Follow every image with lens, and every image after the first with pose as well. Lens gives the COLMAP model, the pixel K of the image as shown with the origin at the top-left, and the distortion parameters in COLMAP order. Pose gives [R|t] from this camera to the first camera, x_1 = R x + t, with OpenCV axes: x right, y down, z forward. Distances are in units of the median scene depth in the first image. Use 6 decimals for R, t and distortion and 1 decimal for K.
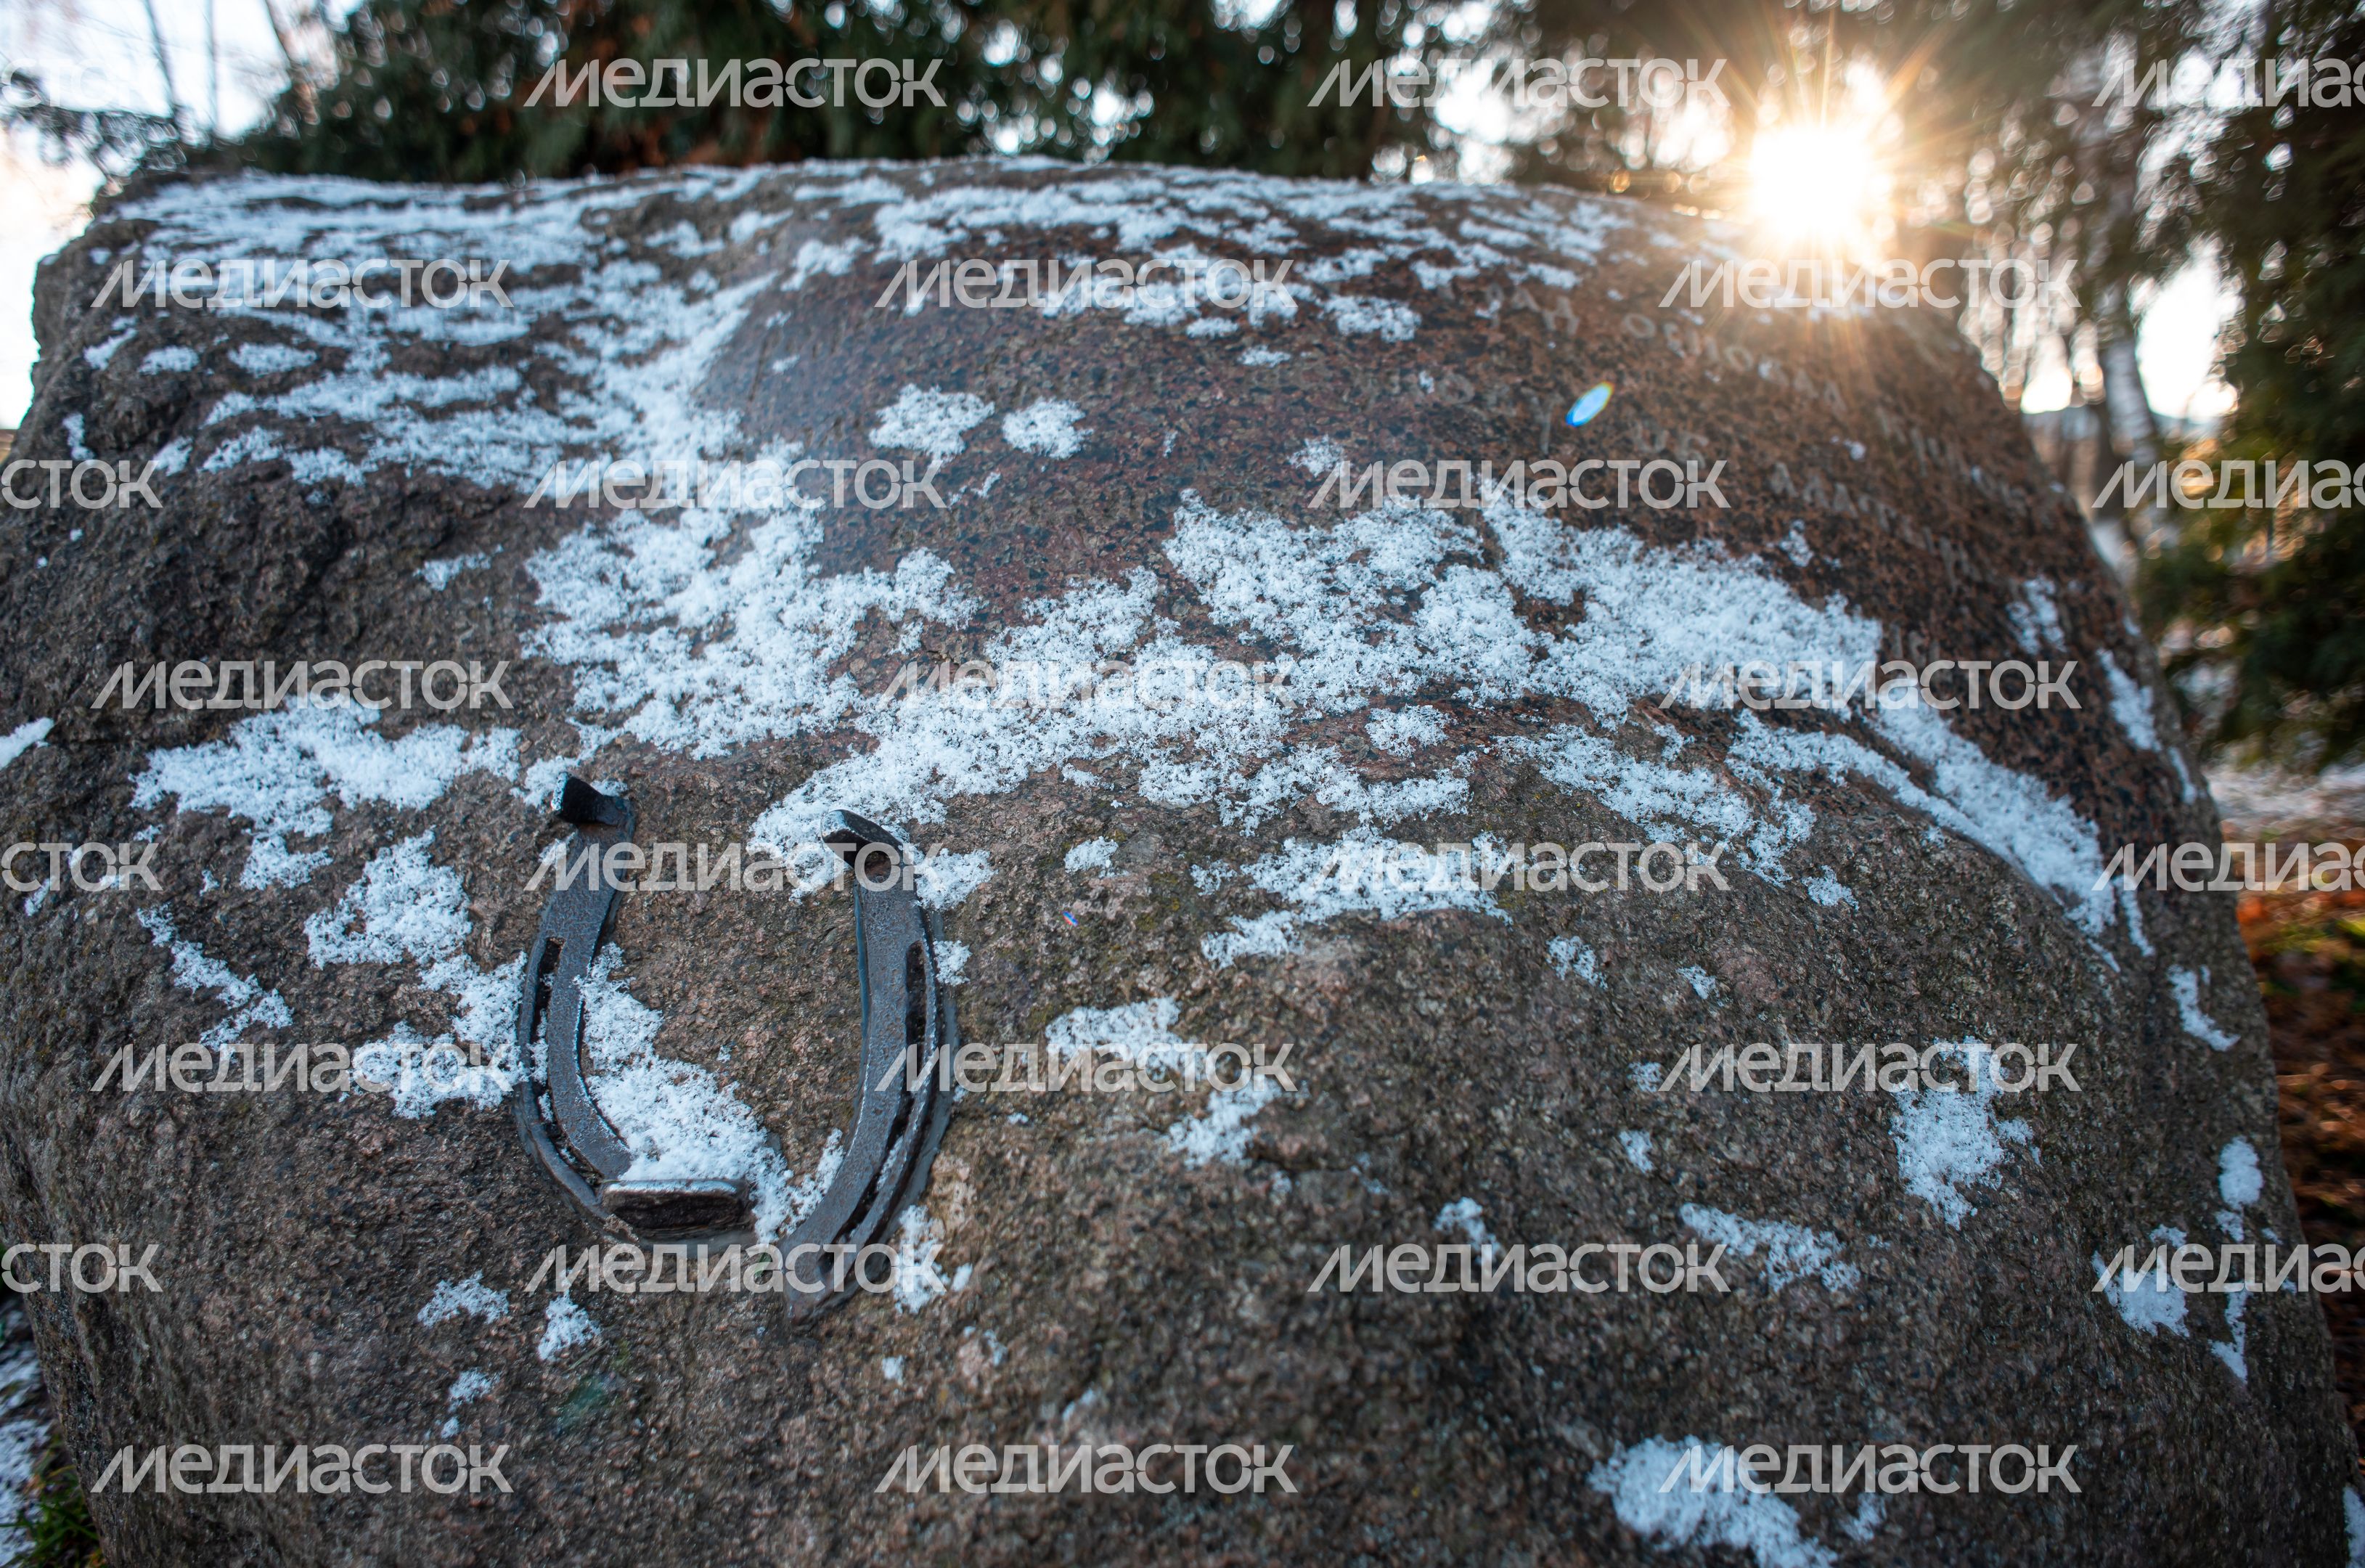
lens RADIAL K [[1670.7, 0, 1182.5], [0, 1670.7, 784.0], [0, 0, 1]] dist [-0.093170, 0.067319]
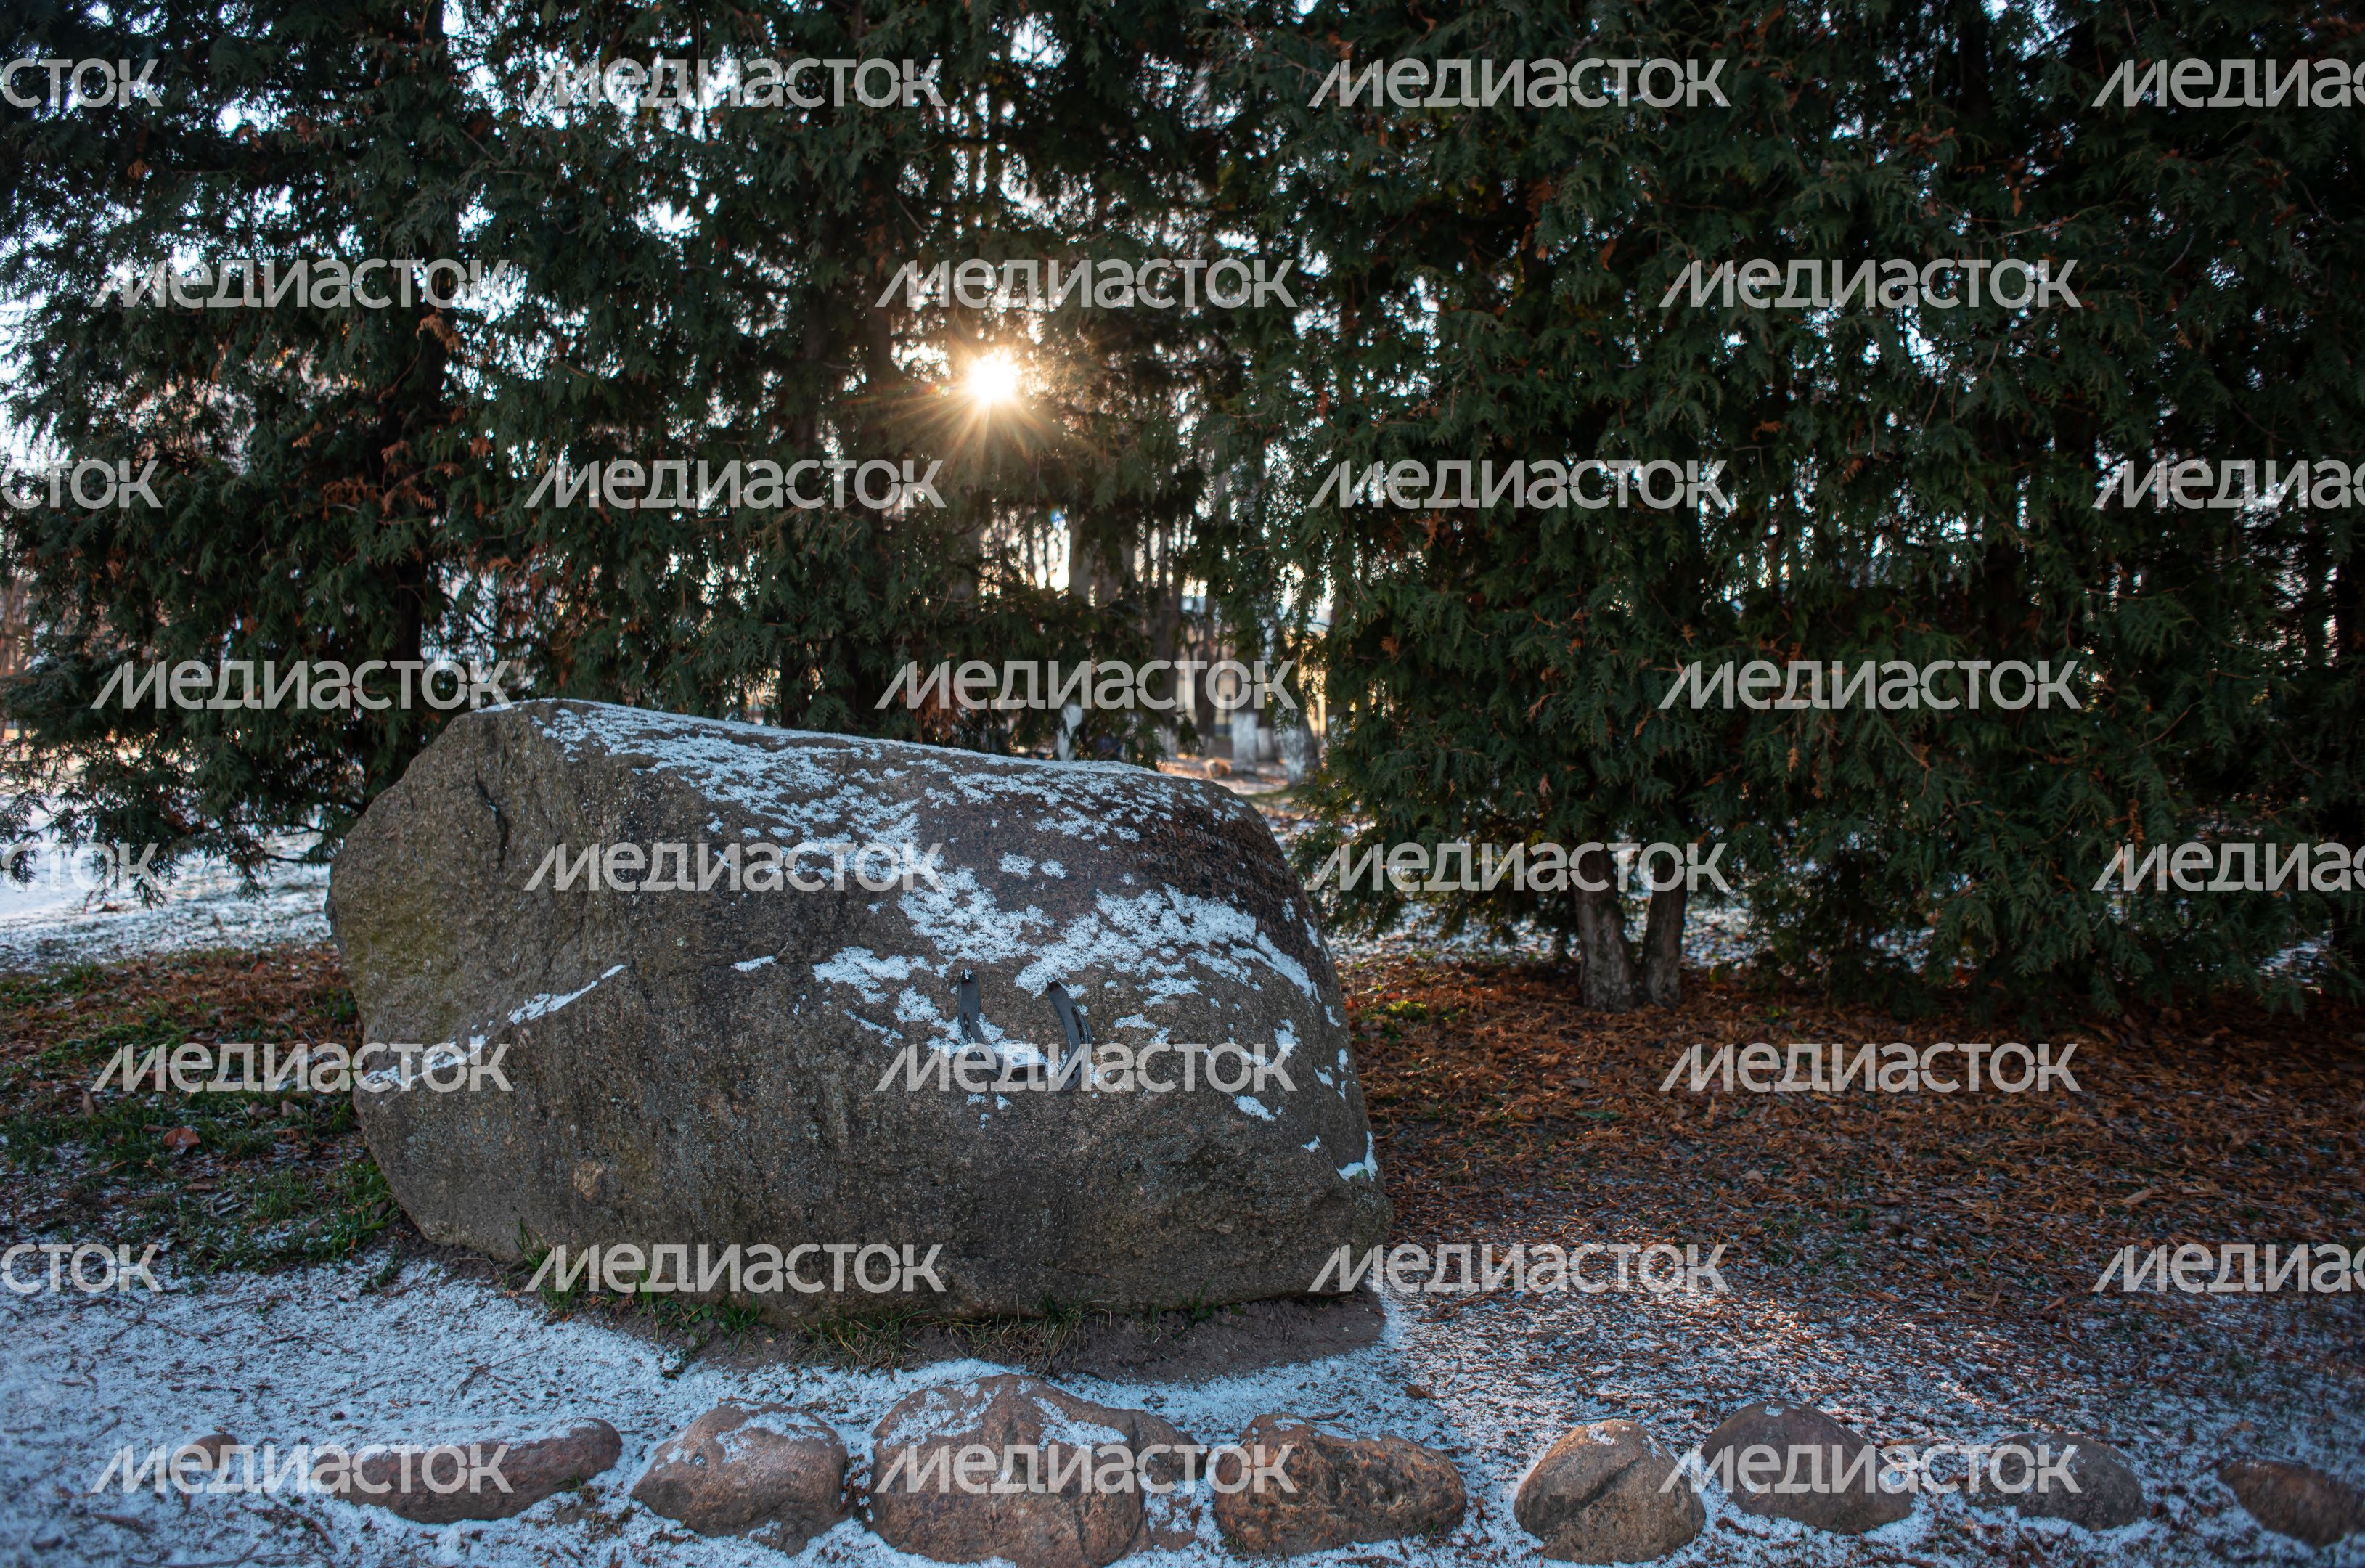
lens RADIAL K [[1552.9, 0, 1155.0], [0, 1552.9, 772.6], [0, 0, 1]] dist [-0.069429, 0.057744]
pose [[0.898485, 0.023015, 0.438400, -1.514035], [0.022223, 0.994960, -0.097778, -0.095085], [-0.438441, 0.097595, 0.893446, -2.370034]]
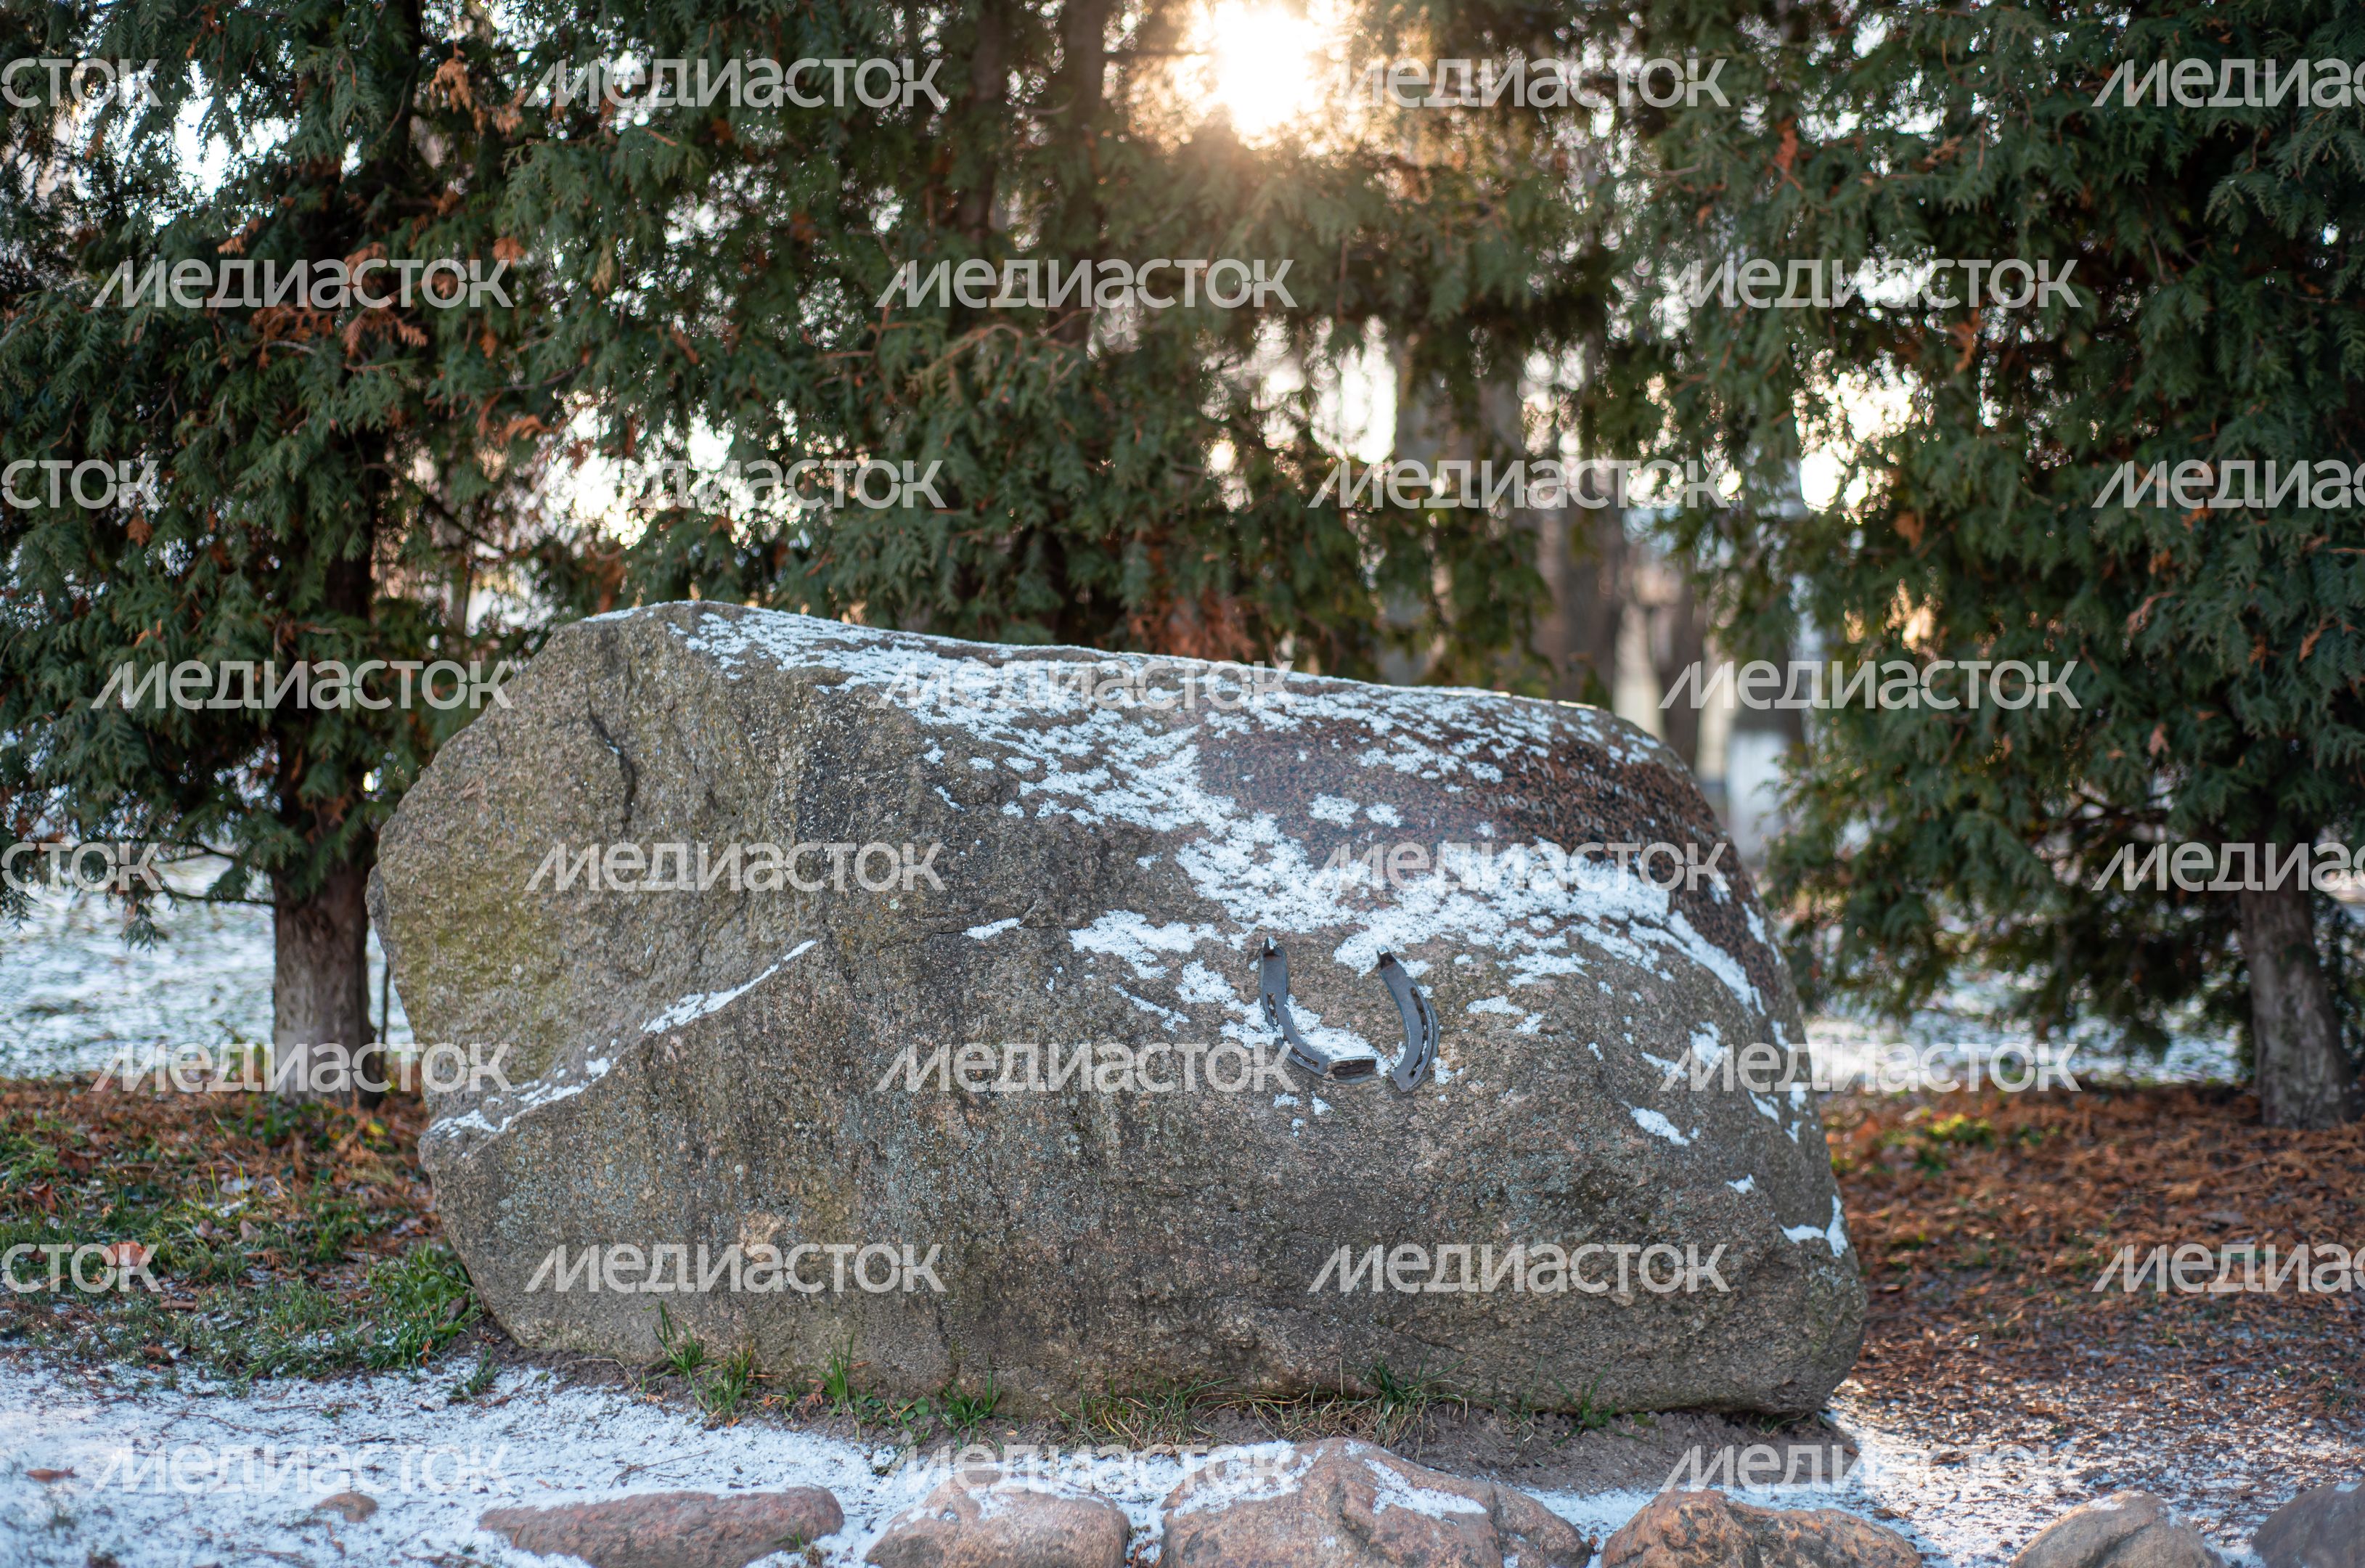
lens RADIAL K [[3195.0, 0, 1182.5], [0, 3195.0, 784.0], [0, 0, 1]] dist [-0.001237, -0.015936]
pose [[0.944991, 0.024960, 0.326142, -2.267892], [0.016987, 0.991994, -0.125137, 0.410831], [-0.326654, 0.123794, 0.937002, -4.078210]]
